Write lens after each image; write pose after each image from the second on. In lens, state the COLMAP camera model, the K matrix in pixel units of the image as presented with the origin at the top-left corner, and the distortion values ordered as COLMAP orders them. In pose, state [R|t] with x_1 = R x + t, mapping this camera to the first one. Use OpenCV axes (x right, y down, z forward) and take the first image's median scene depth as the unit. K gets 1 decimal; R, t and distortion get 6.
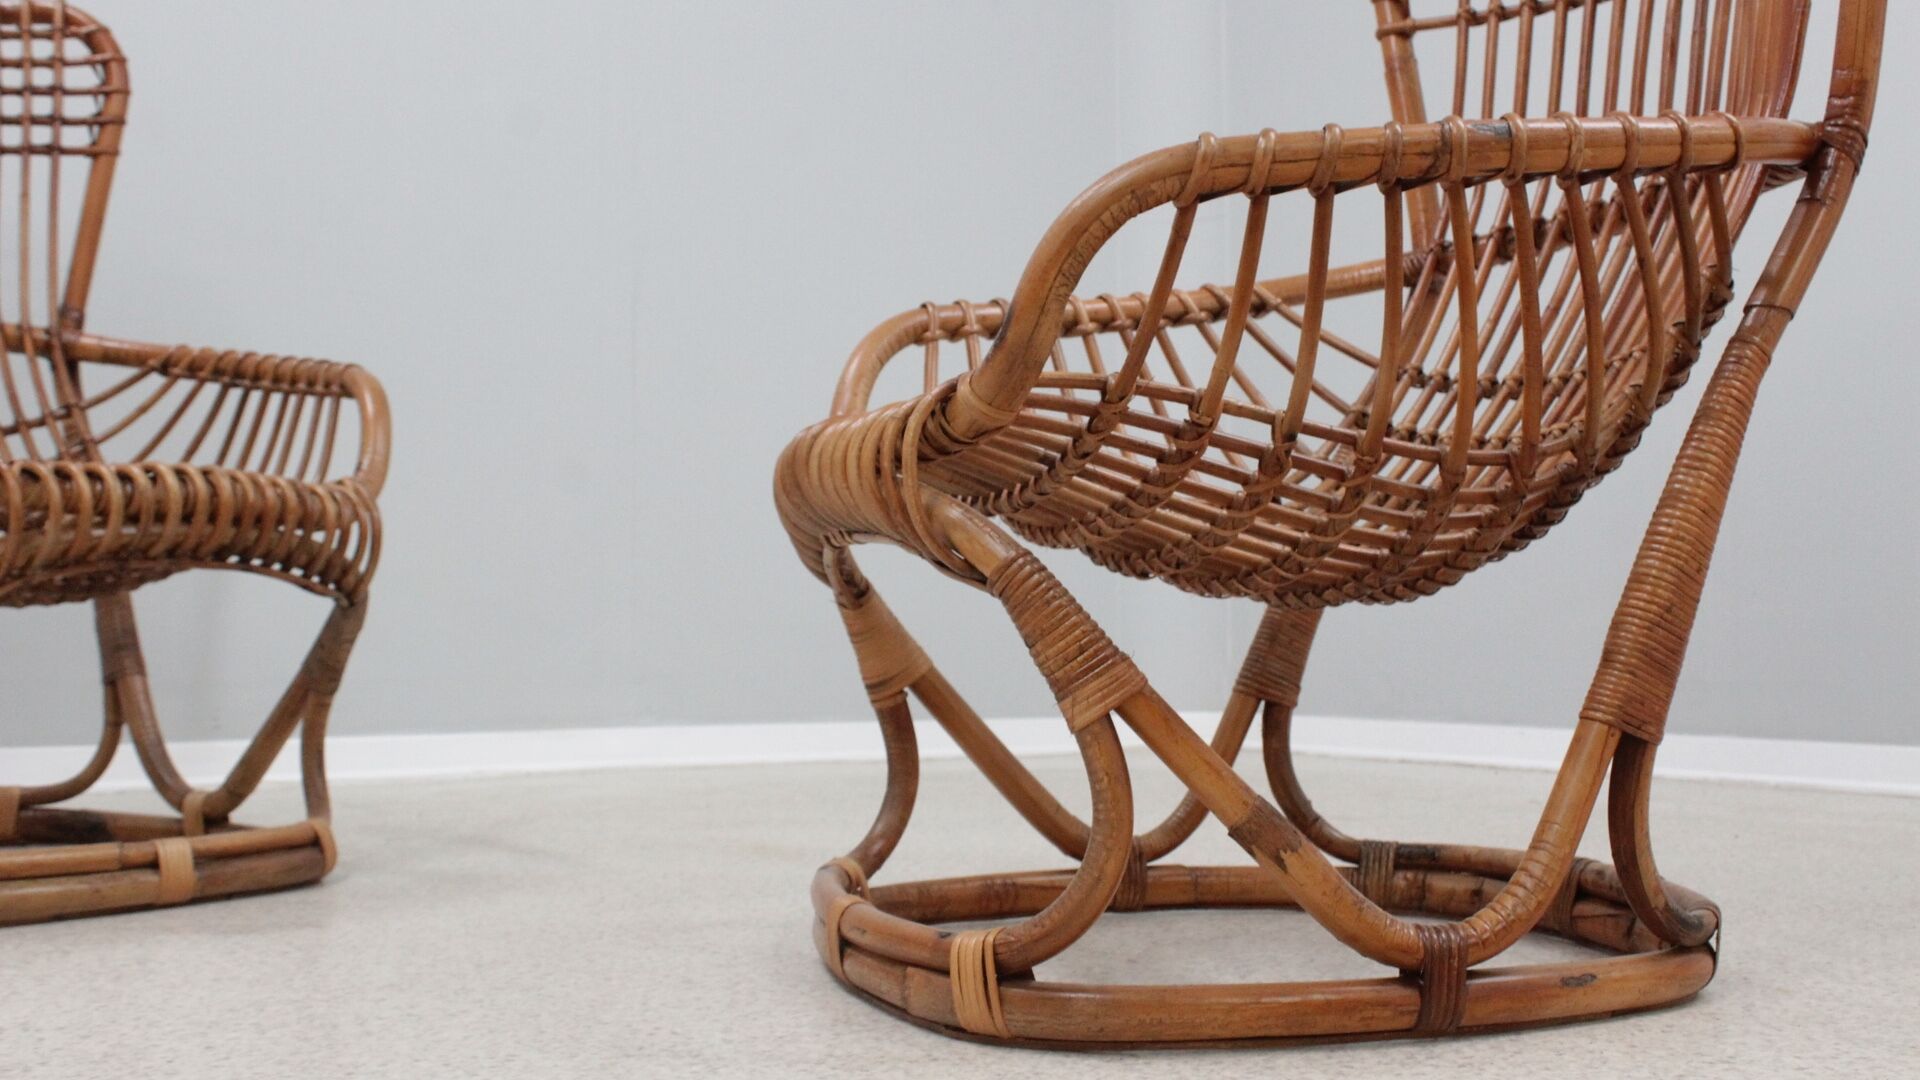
lens RADIAL K [[2012.0, 0, 960.0], [0, 2012.0, 540.0], [0, 0, 1]] dist [-0.097158, 0.009139]
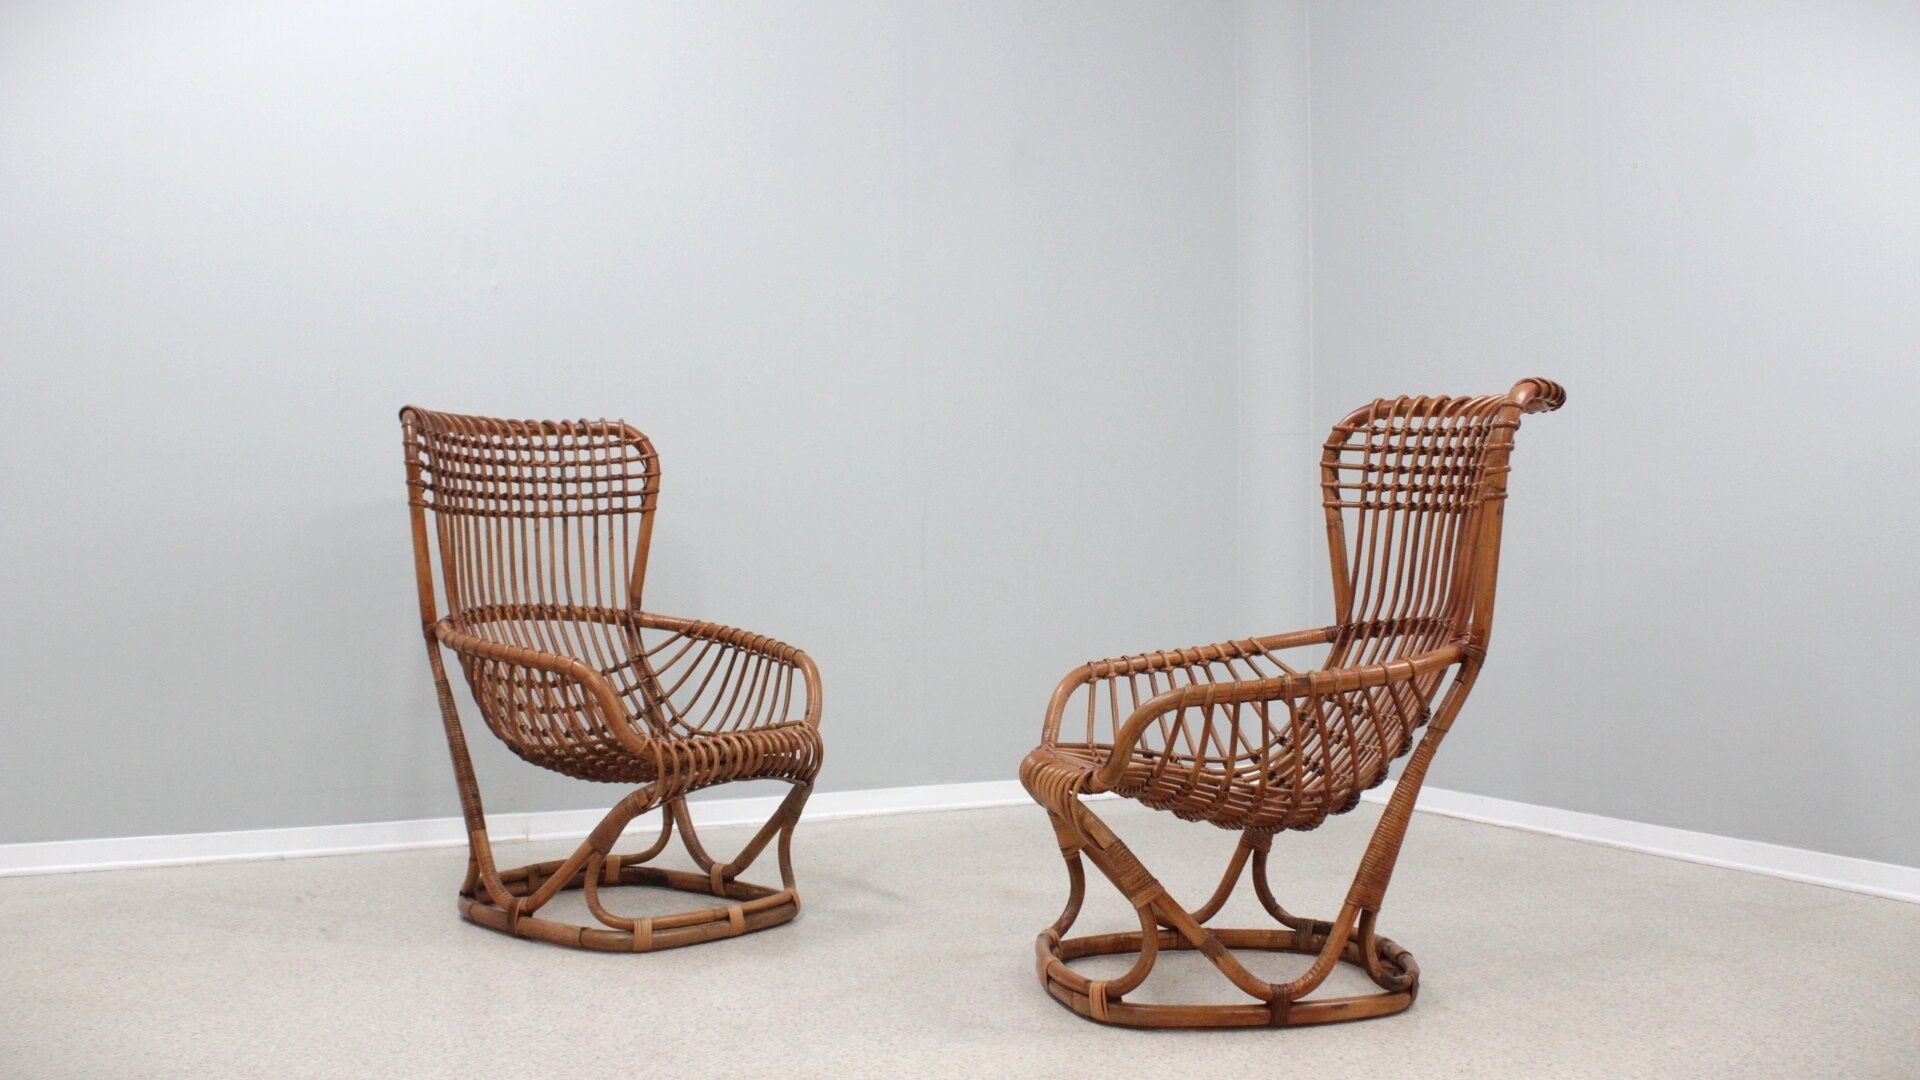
lens RADIAL K [[1899.0, 0, 960.0], [0, 1899.0, 540.0], [0, 0, 1]] dist [-0.134029, 0.004905]
pose [[0.993619, 0.004562, -0.112695, 0.073562], [0.000757, 0.998889, 0.047111, -0.354965], [0.112785, -0.046896, 0.992512, -1.019251]]
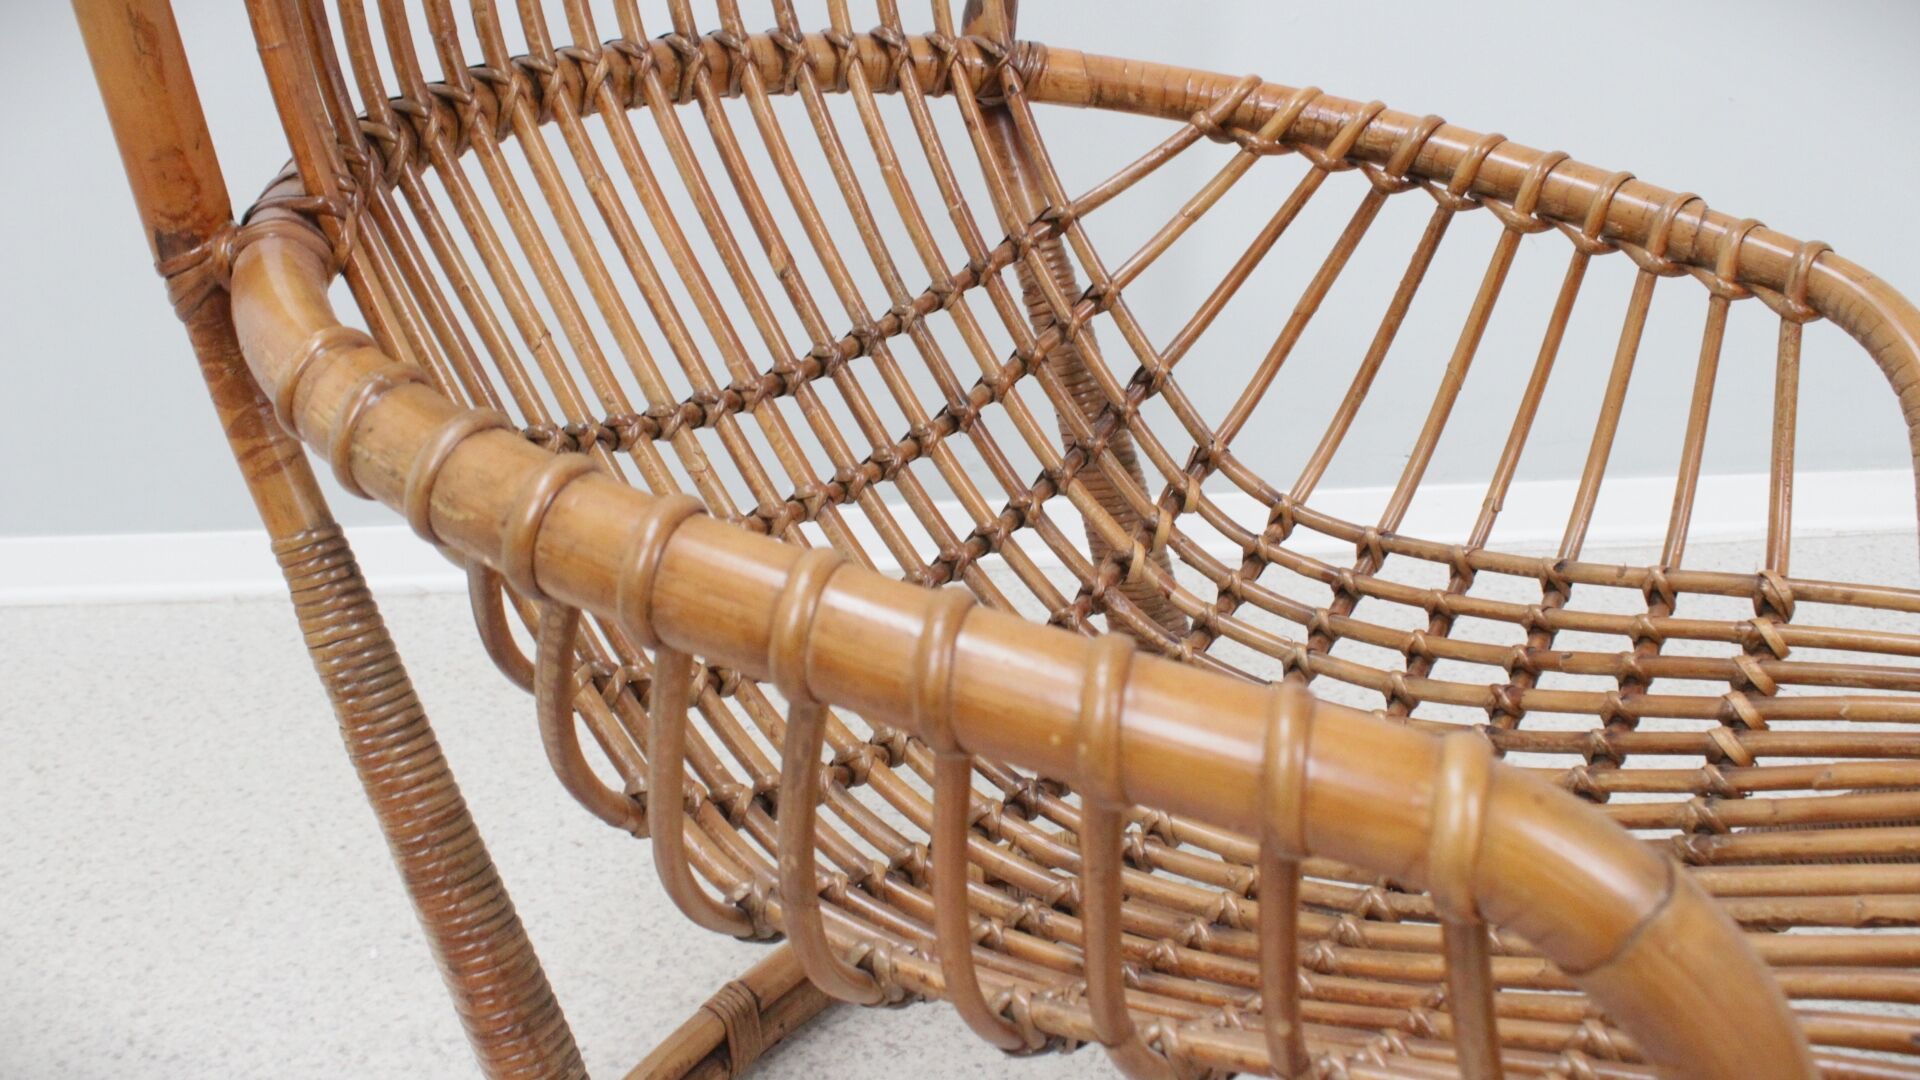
lens RADIAL K [[1794.1, 0, 998.1], [0, 1794.1, 493.4], [0, 0, 1]] dist [-0.010679, -0.001251]
pose [[0.999499, 0.011379, -0.029536, -0.612324], [0.002008, 0.908464, 0.417959, -0.265574], [0.031588, -0.417809, 0.907986, 0.738953]]
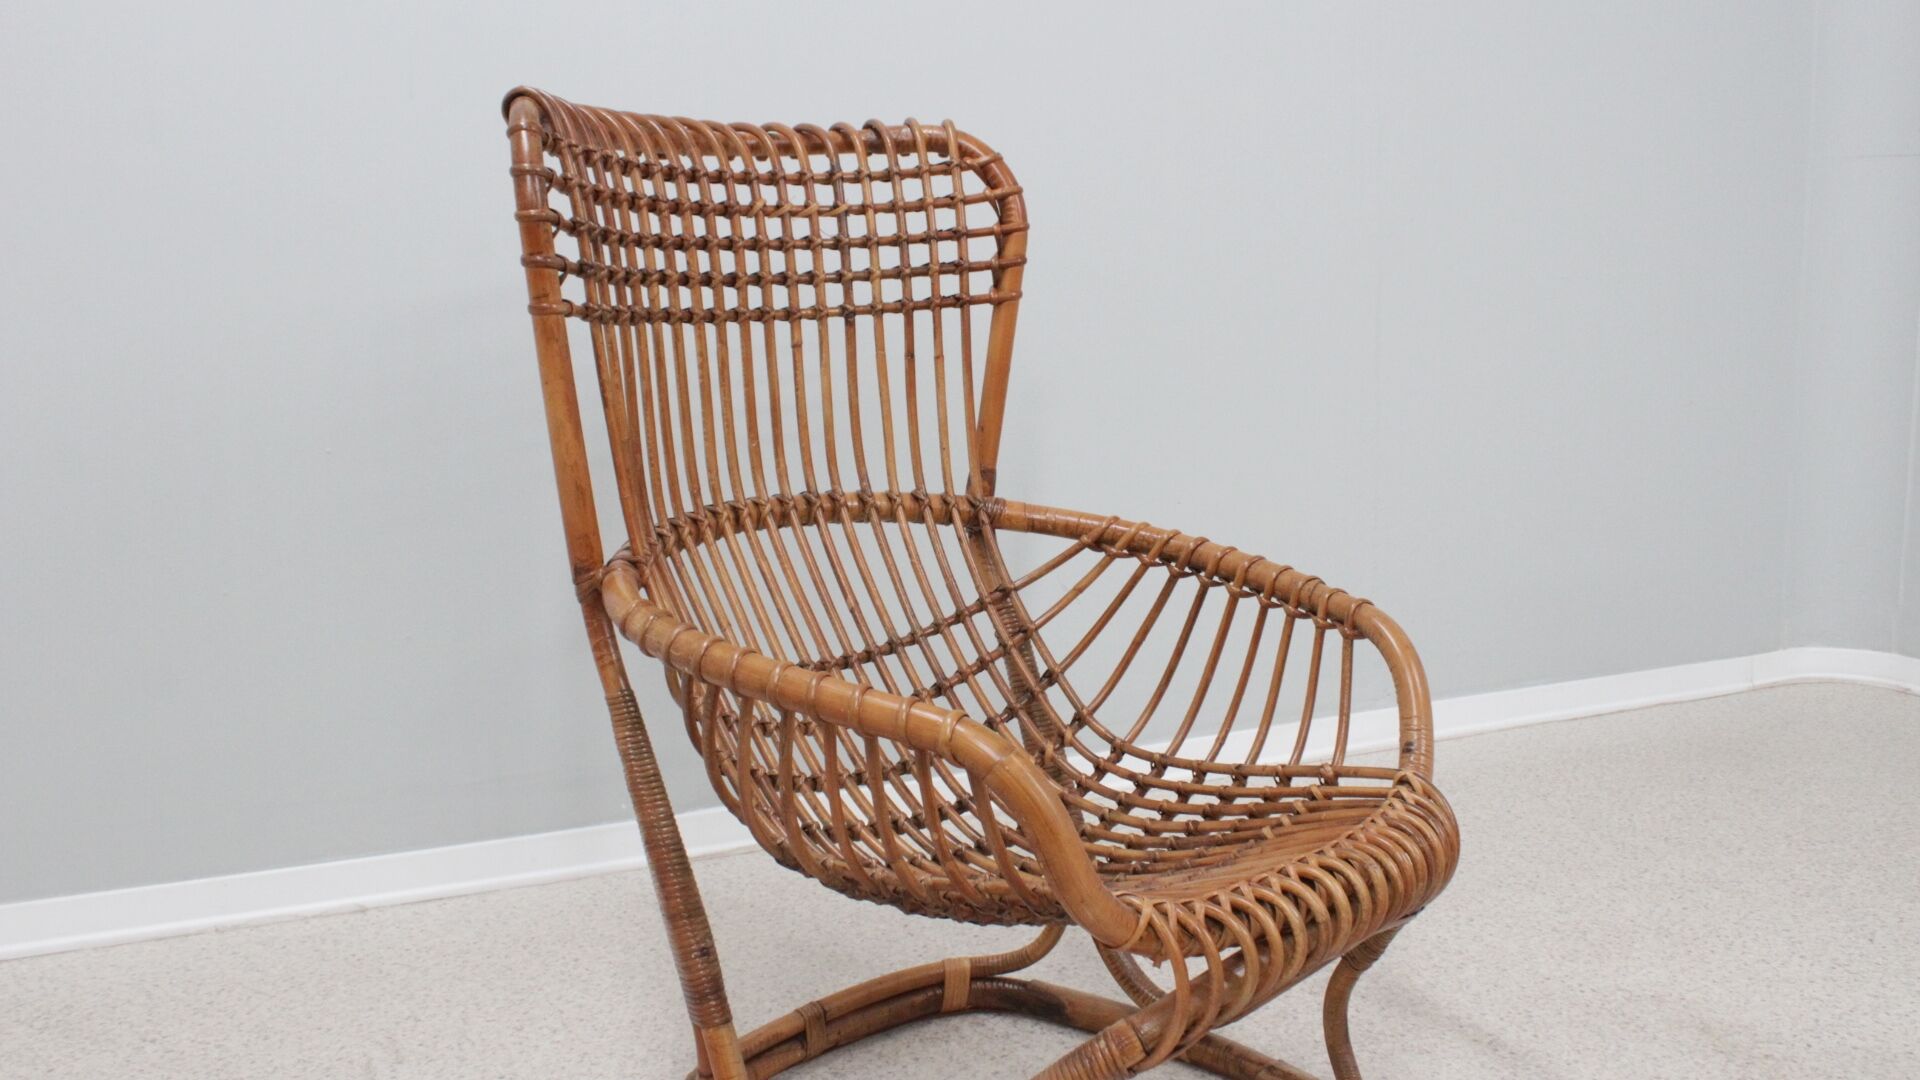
lens RADIAL K [[1688.6, 0, 960.0], [0, 1688.6, 540.0], [0, 0, 1]] dist [-0.173827, 0.176892]
pose [[0.983859, 0.017569, -0.178079, -0.442836], [0.019043, 0.979238, 0.201818, -0.347112], [0.177928, -0.201952, 0.963098, 0.281615]]
